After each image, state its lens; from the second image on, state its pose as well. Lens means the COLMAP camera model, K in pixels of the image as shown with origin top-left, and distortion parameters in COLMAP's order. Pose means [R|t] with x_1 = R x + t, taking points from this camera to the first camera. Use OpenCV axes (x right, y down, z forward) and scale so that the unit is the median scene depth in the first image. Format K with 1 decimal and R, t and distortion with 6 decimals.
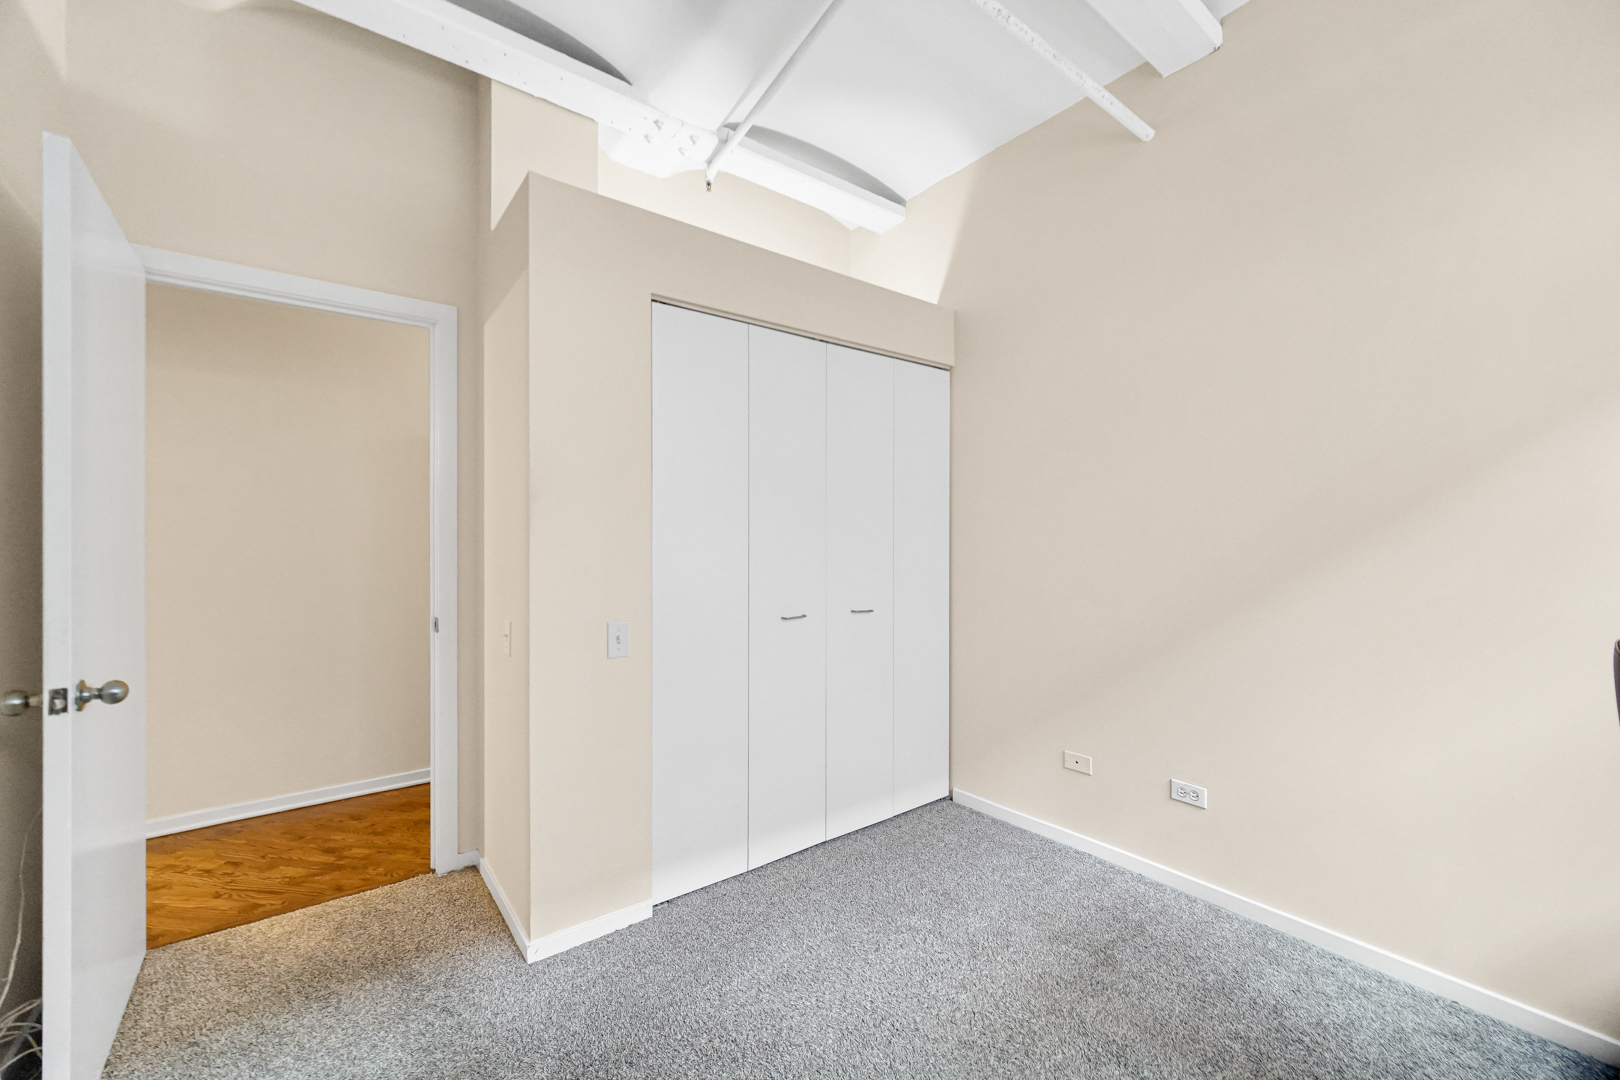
lens RADIAL K [[640.7, 0, 805.7], [0, 640.7, 531.0], [0, 0, 1]] dist [0.001094, 0.000119]
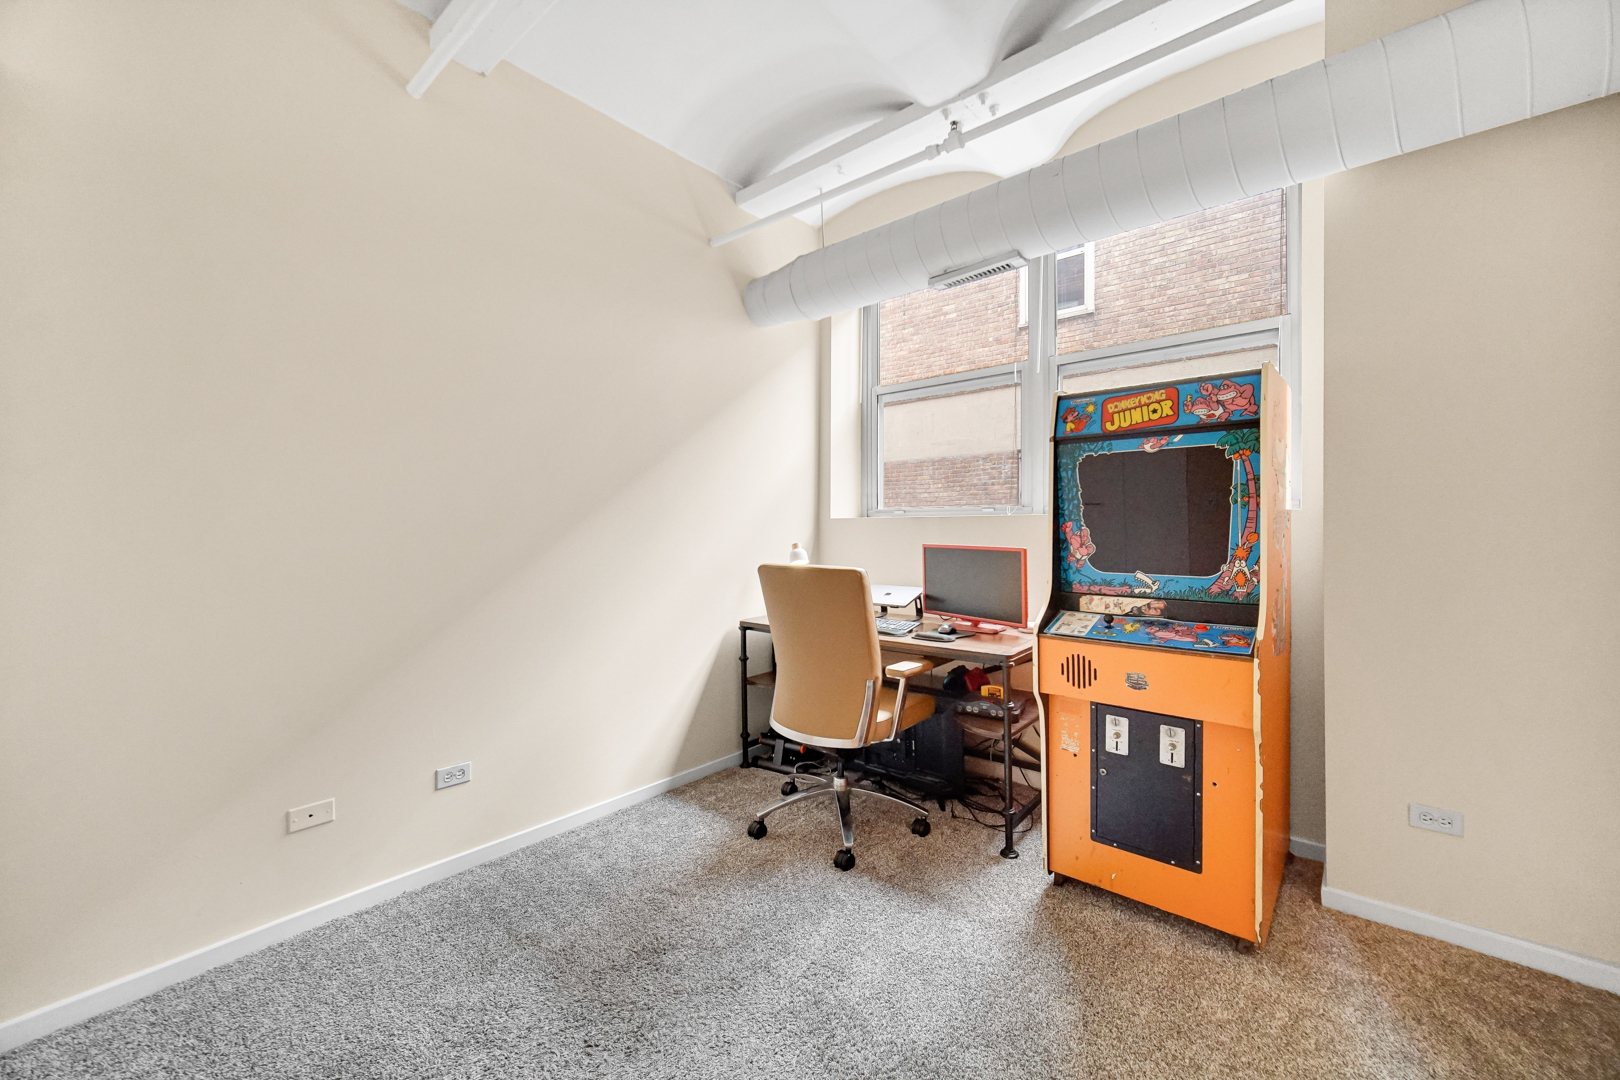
lens RADIAL K [[640.7, 0, 805.7], [0, 640.7, 531.0], [0, 0, 1]] dist [0.001094, 0.000119]
pose [[-0.191625, 0.001637, 0.981467, -0.481950], [0.000038, 0.999999, -0.001660, 0.027662], [-0.981468, -0.000281, -0.191625, 0.628326]]
